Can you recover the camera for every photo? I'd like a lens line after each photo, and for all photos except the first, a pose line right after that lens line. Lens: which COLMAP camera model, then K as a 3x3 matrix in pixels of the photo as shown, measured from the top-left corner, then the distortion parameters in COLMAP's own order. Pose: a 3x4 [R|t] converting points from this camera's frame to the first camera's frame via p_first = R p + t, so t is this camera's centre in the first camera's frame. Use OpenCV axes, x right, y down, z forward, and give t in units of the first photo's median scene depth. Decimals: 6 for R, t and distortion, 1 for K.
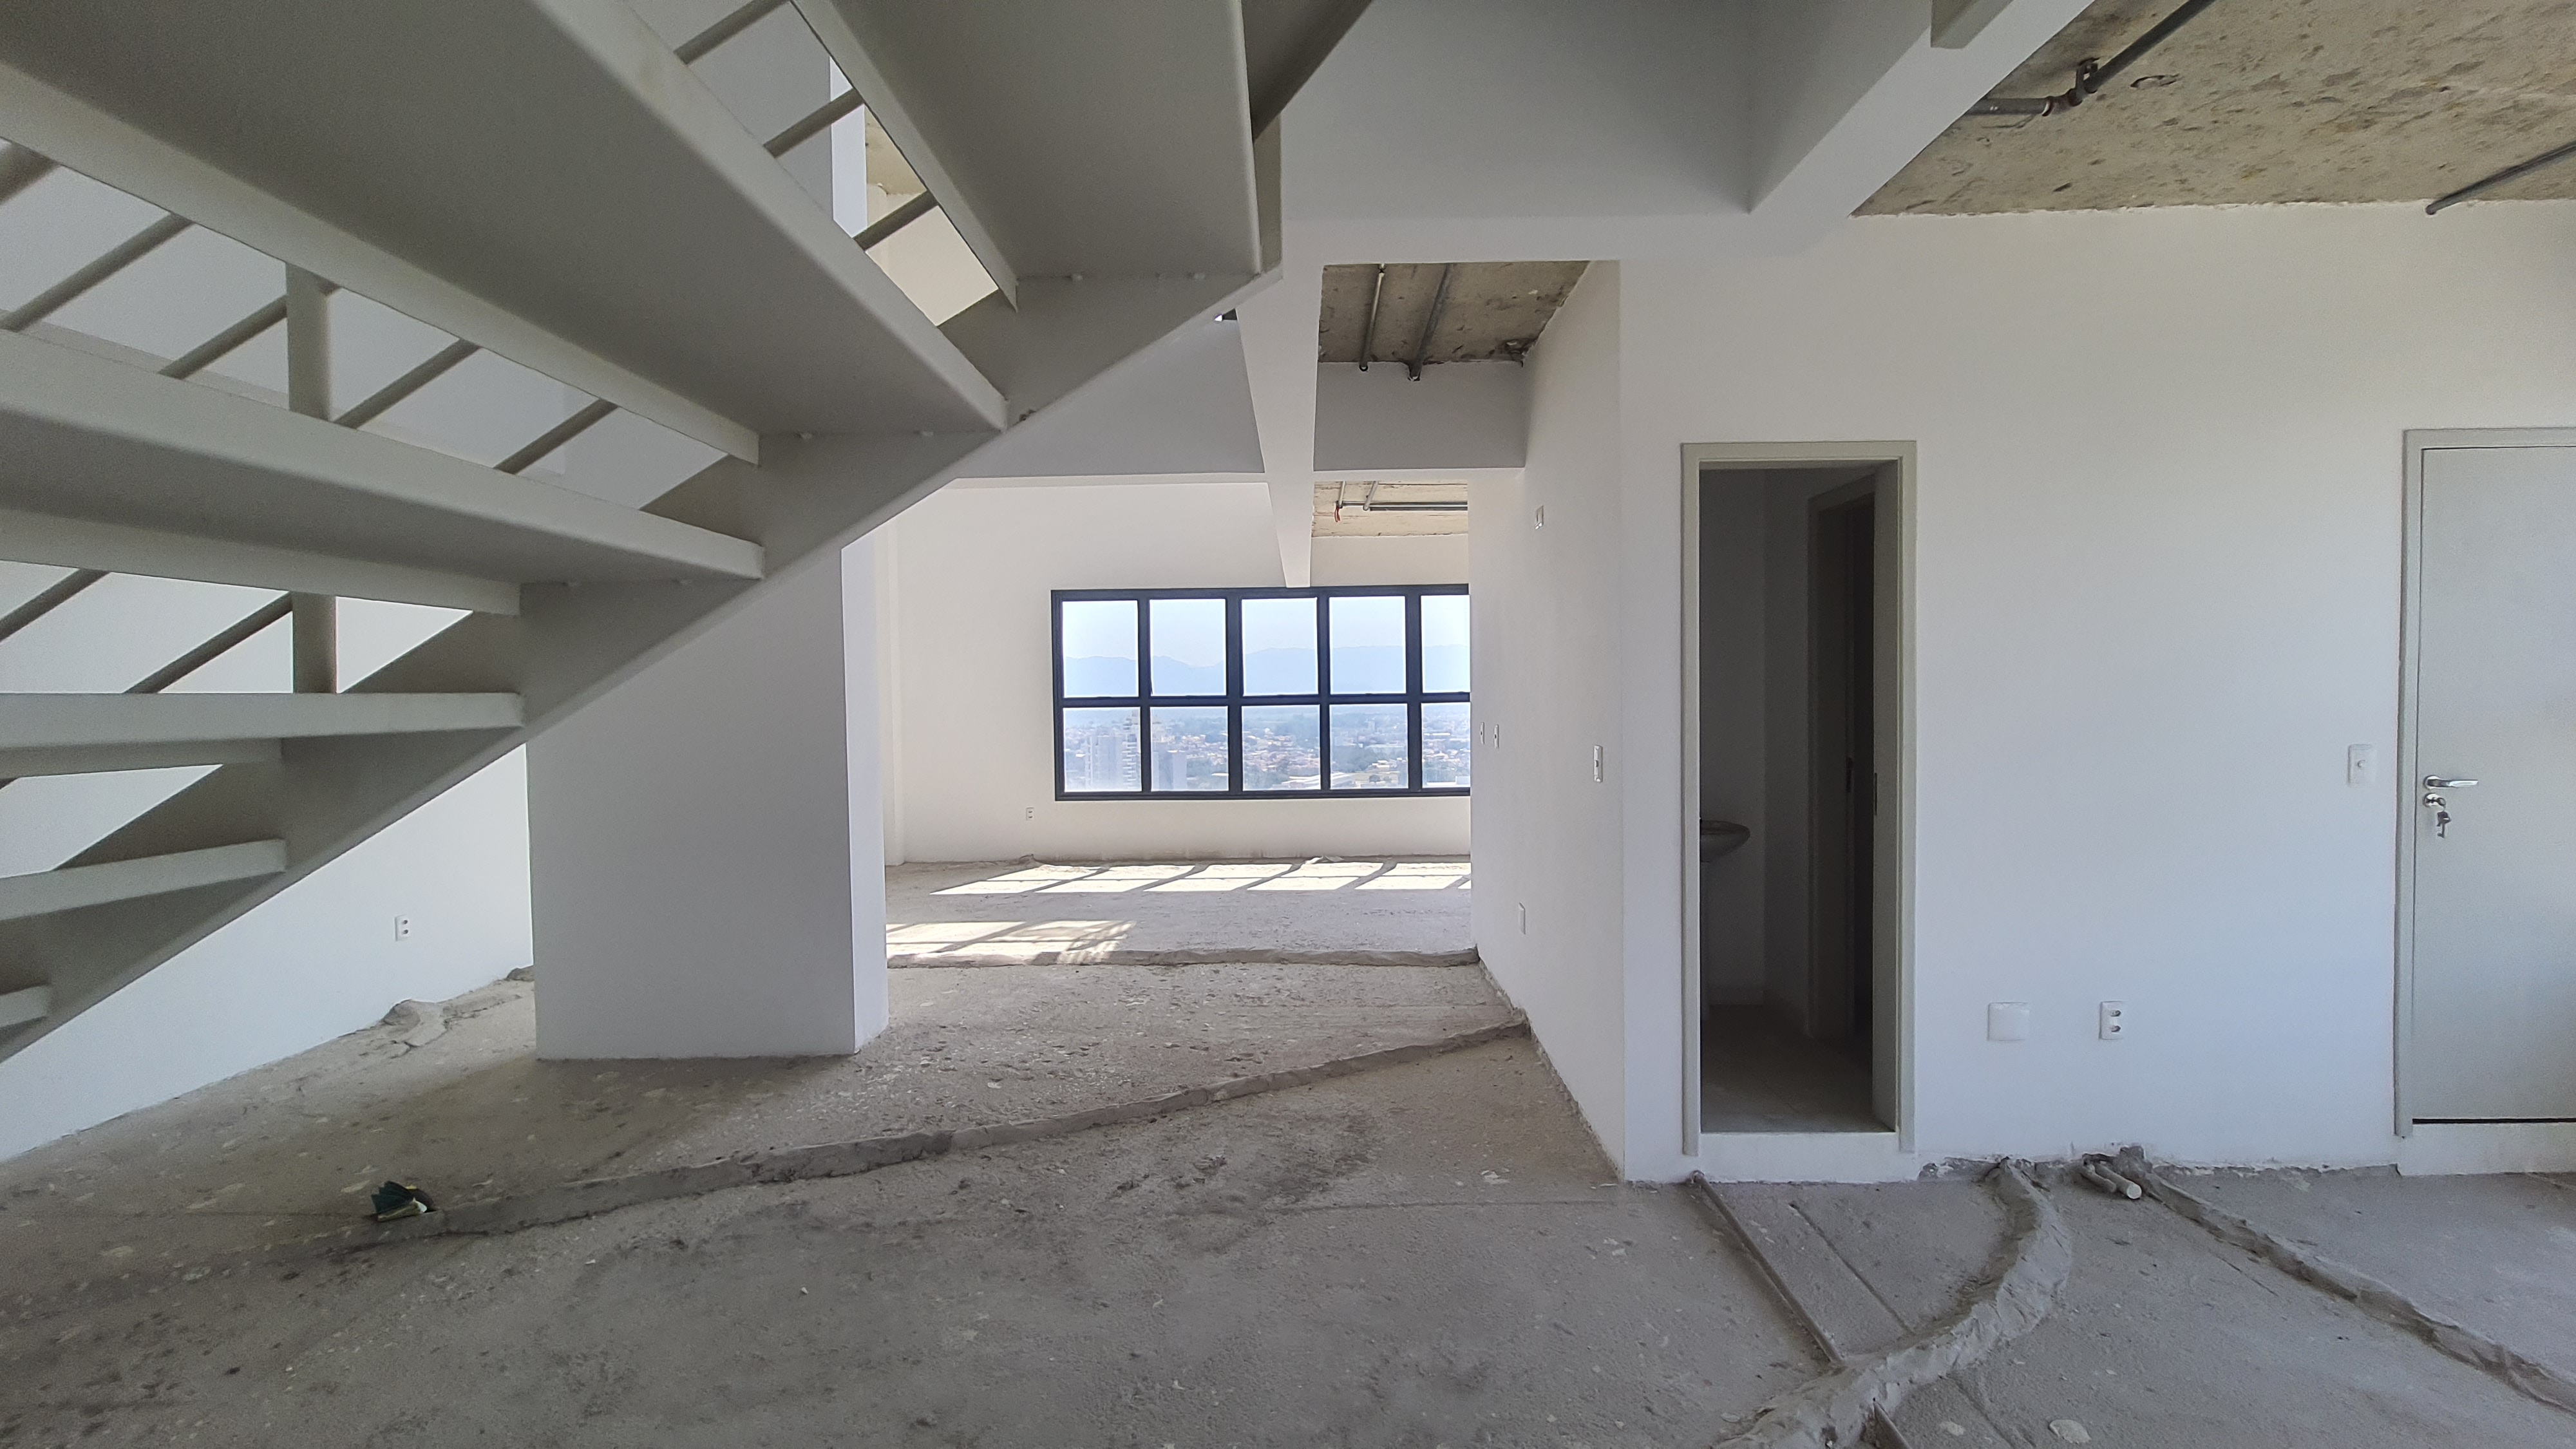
lens RADIAL K [[1016.2, 0, 1288.0], [0, 1016.2, 724.5], [0, 0, 1]] dist [0.001397, -0.000374]
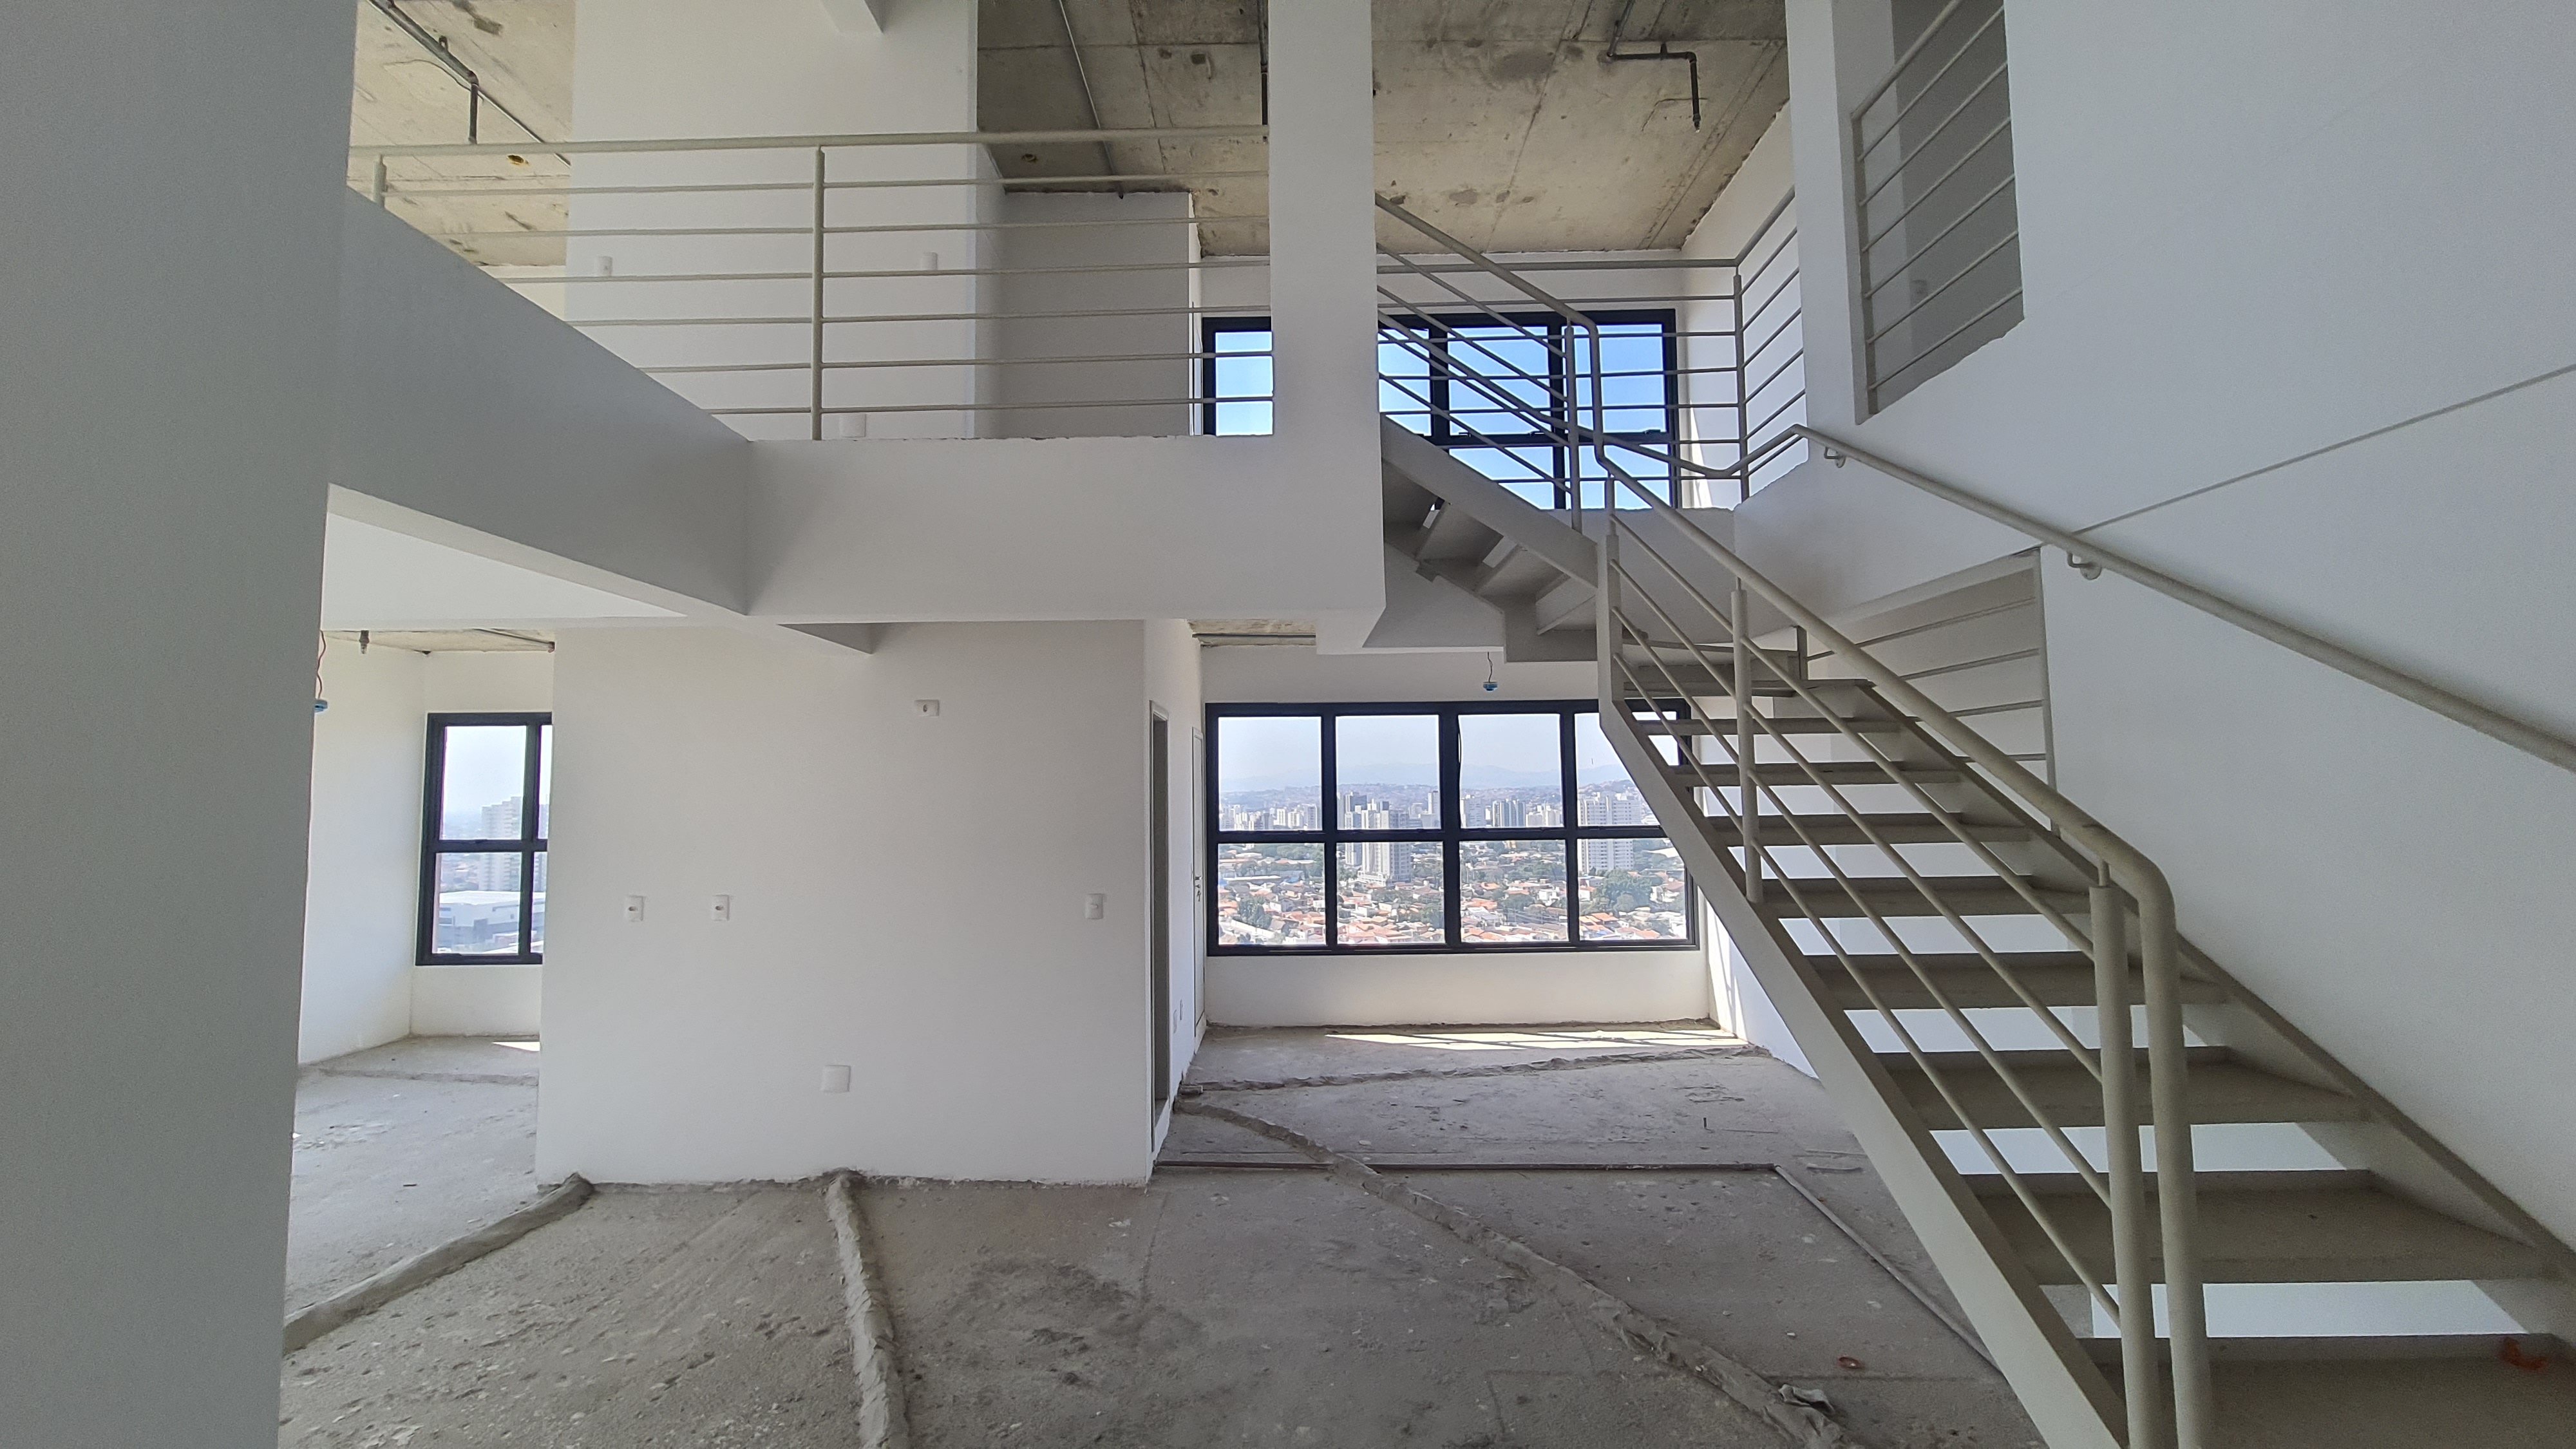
lens RADIAL K [[1016.2, 0, 1288.0], [0, 1016.2, 724.5], [0, 0, 1]] dist [0.001397, -0.000374]
pose [[0.006892, 0.076535, 0.997043, -1.217967], [0.043824, 0.996086, -0.076765, -0.103034], [-0.999015, 0.044224, 0.003511, 0.760248]]
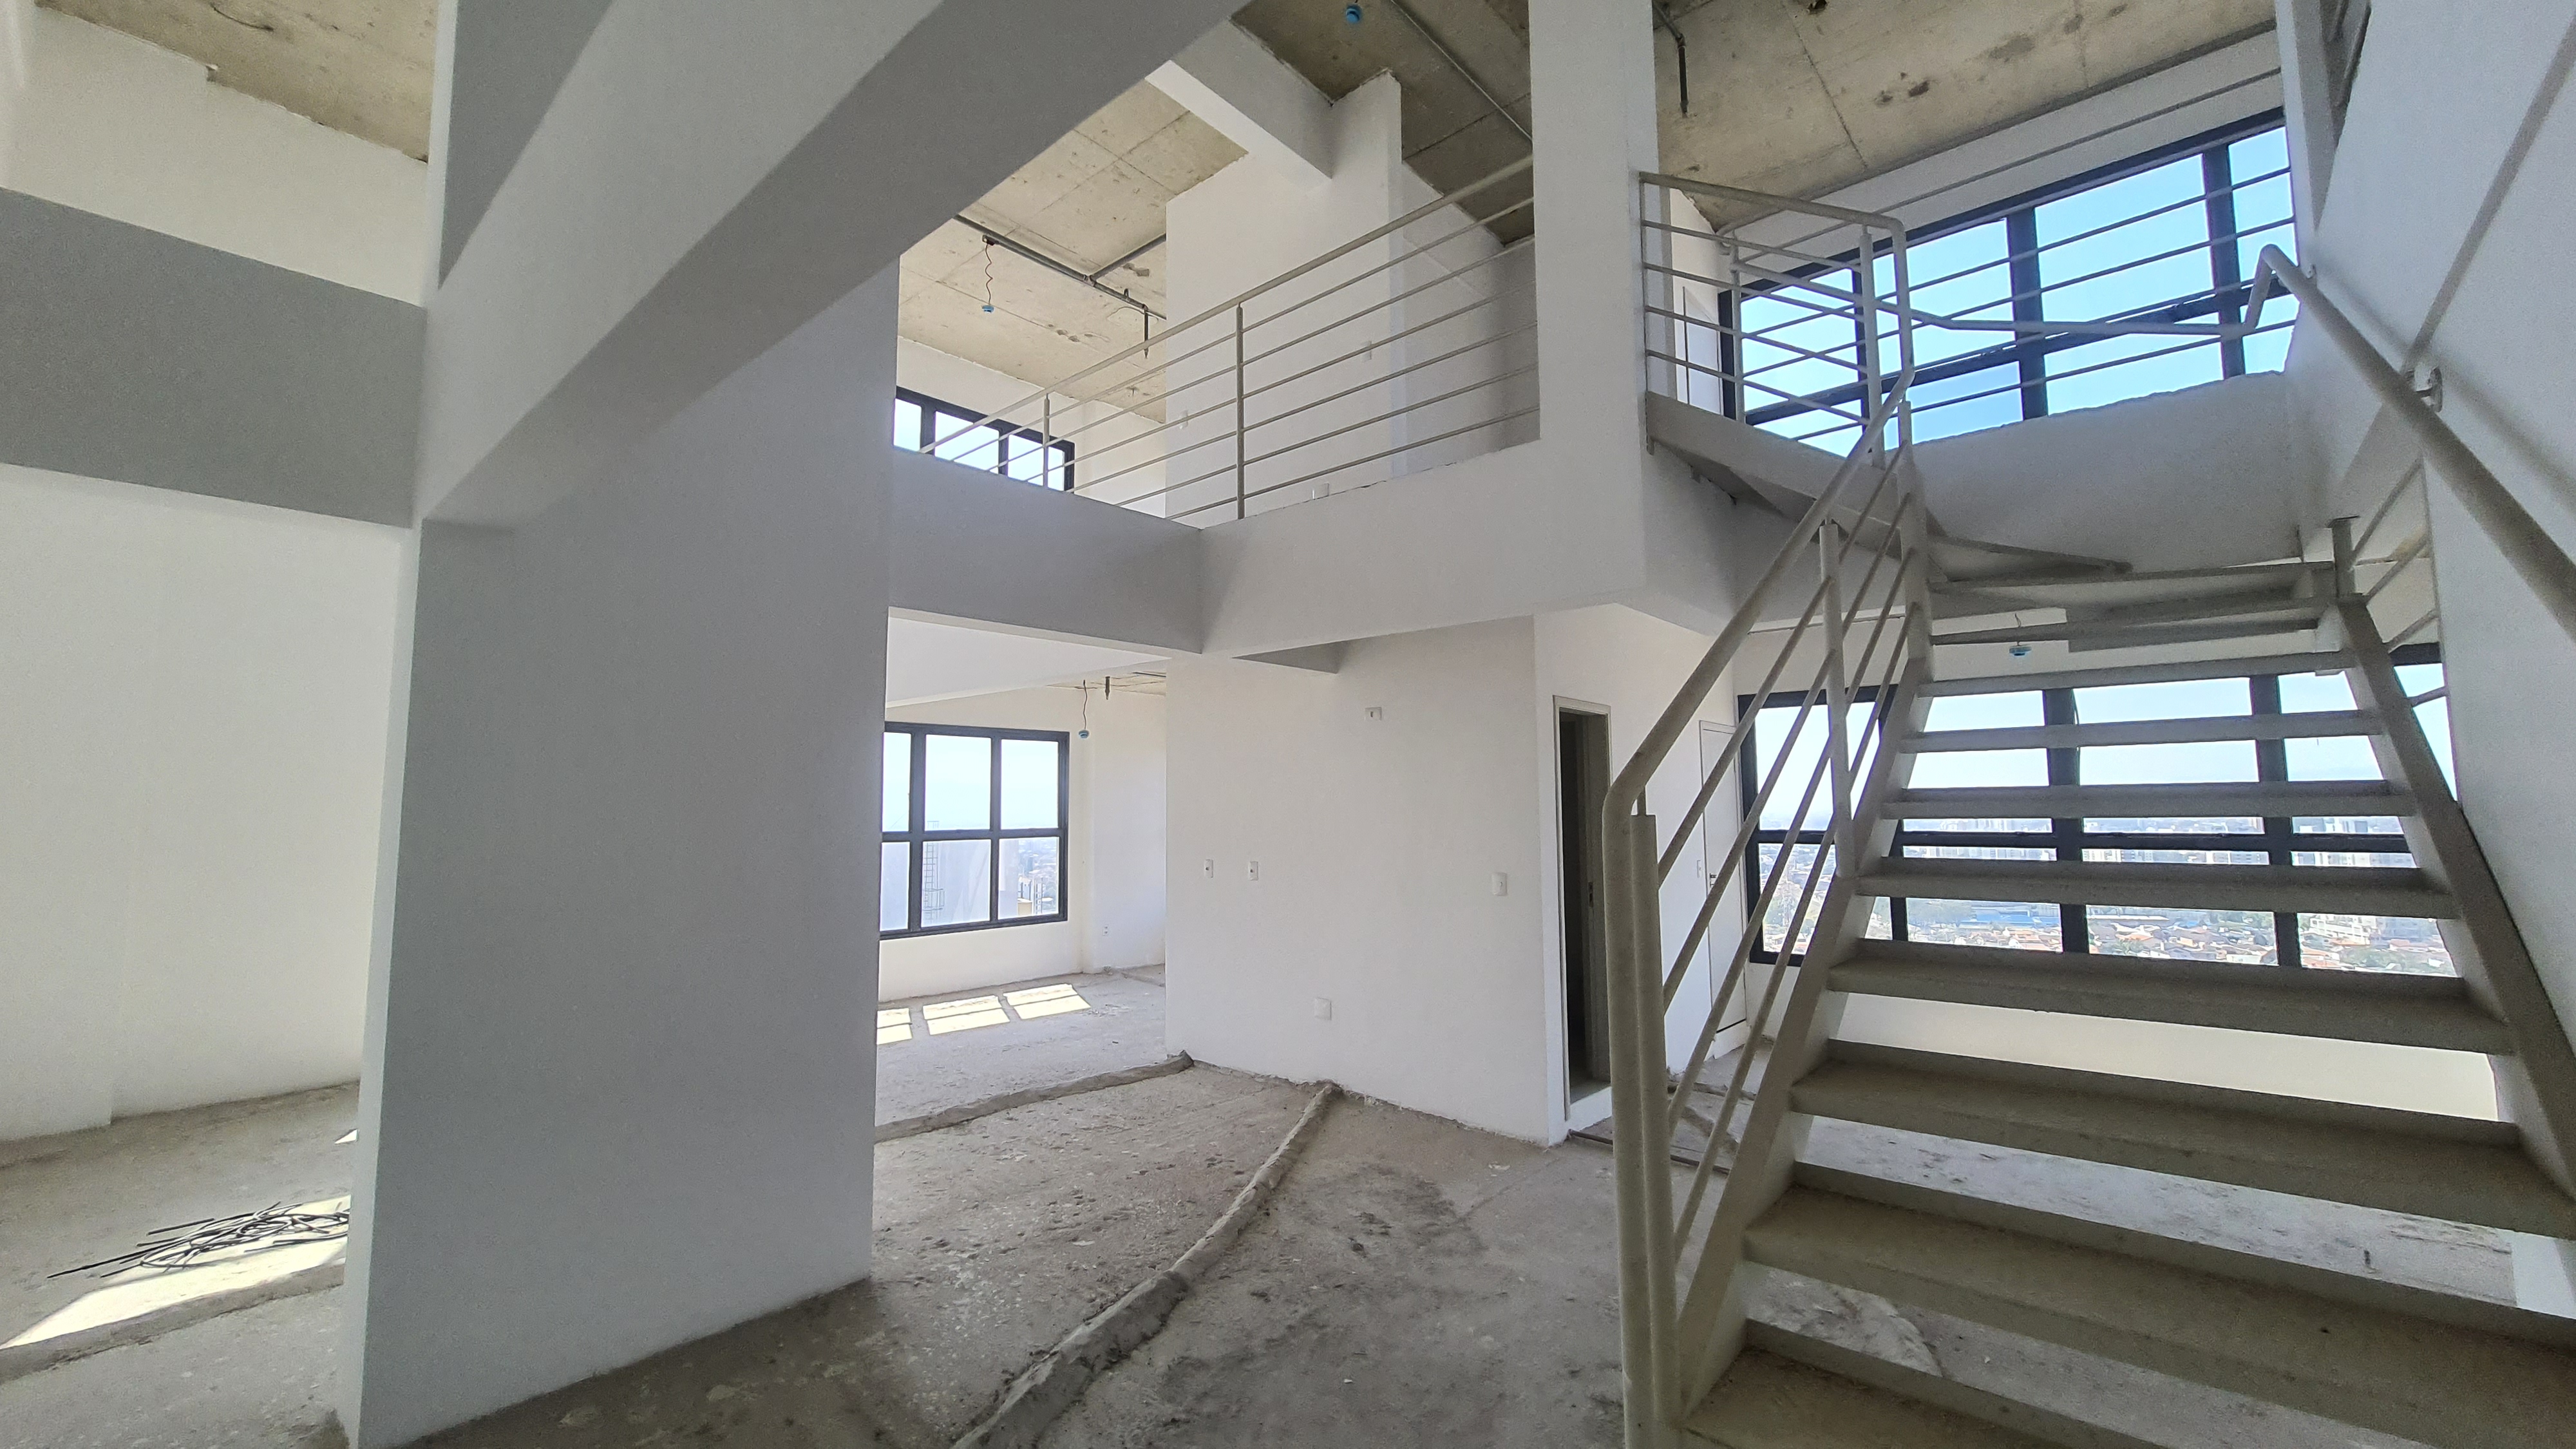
lens RADIAL K [[1016.2, 0, 1288.0], [0, 1016.2, 724.5], [0, 0, 1]] dist [0.001397, -0.000374]
pose [[0.659293, 0.072352, 0.748396, -1.195139], [0.020940, 0.993206, -0.114466, -0.037638], [-0.751594, 0.091138, 0.653300, 0.200541]]
